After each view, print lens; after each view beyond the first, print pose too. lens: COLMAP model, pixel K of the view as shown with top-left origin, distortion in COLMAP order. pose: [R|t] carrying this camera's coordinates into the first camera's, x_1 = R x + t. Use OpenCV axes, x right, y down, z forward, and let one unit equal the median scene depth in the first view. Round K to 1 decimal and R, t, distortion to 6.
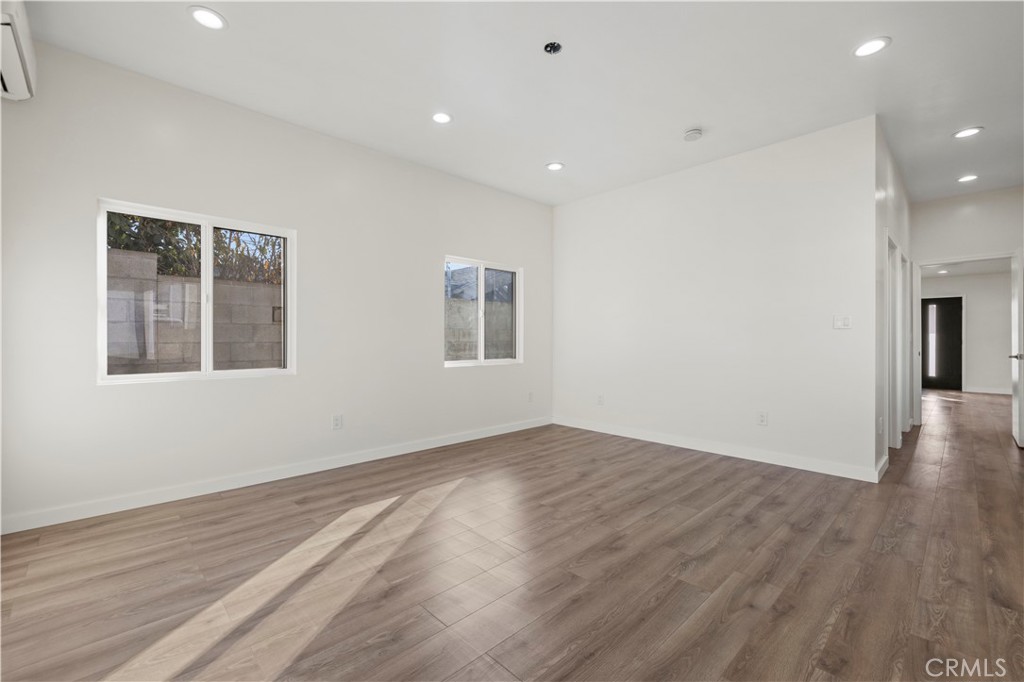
lens RADIAL K [[435.2, 0, 514.2], [0, 435.2, 342.1], [0, 0, 1]] dist [0.003855, -0.000231]
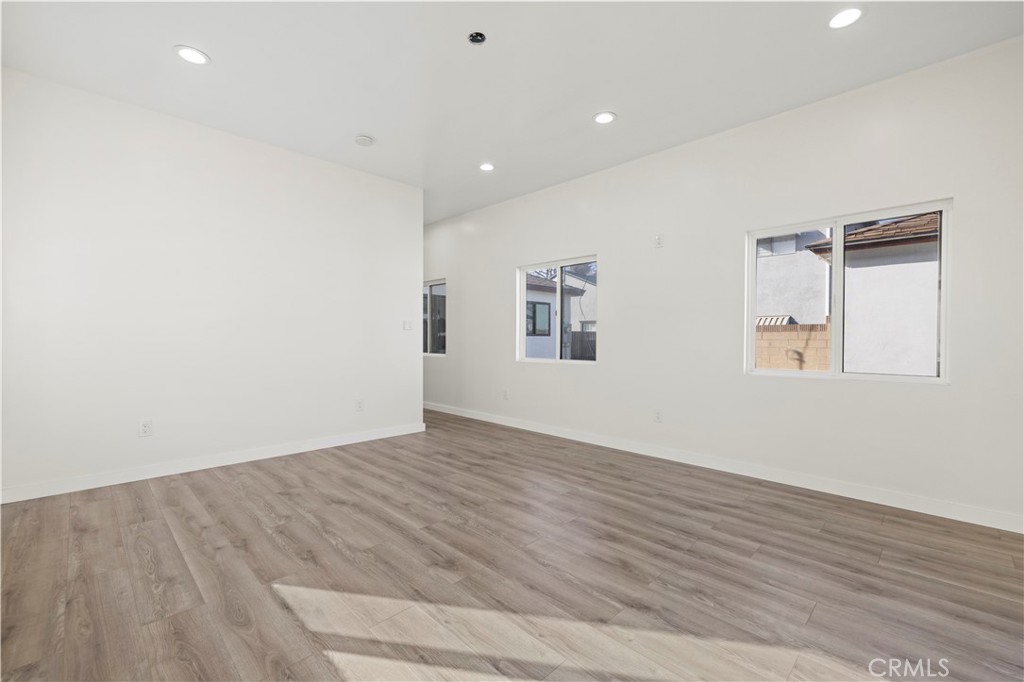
lens RADIAL K [[435.2, 0, 498.2], [0, 435.2, 336.7], [0, 0, 1]] dist [0.003855, -0.000231]
pose [[0.002045, 0.001605, 0.999997, -0.829939], [0.001110, 0.999998, -0.001607, -0.006234], [-0.999997, 0.001113, 0.002043, 0.876127]]
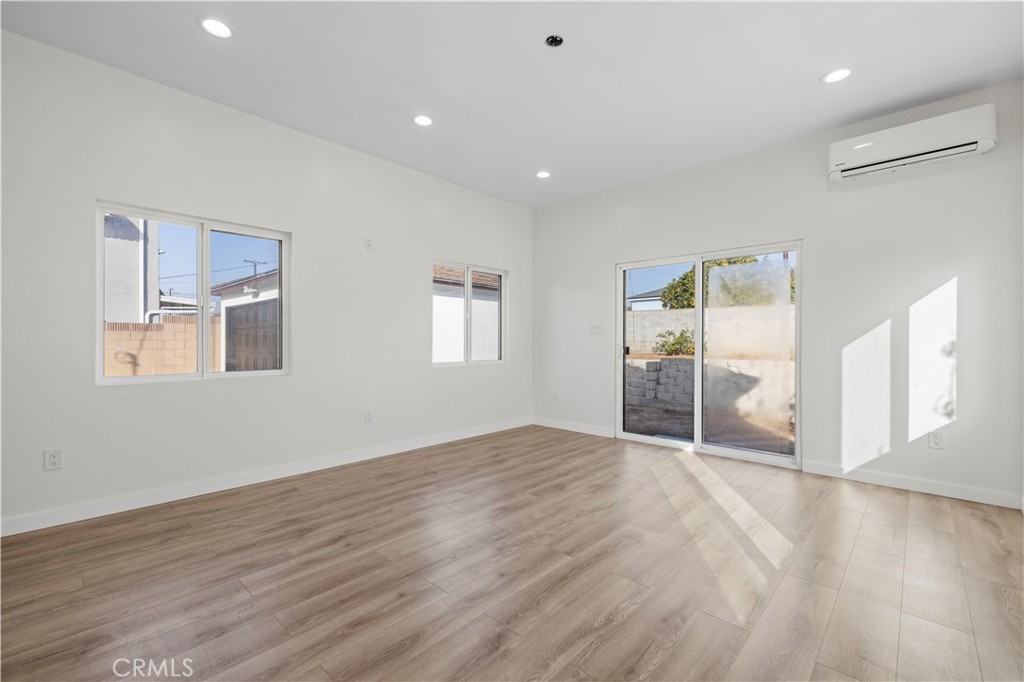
lens RADIAL K [[435.2, 0, 517.1], [0, 435.2, 340.0], [0, 0, 1]] dist [0.003855, -0.000231]
pose [[-0.998306, -0.005046, -0.057963, 0.208771], [-0.005190, 0.999984, 0.002341, -0.009341], [0.057950, 0.002638, -0.998316, 1.818885]]
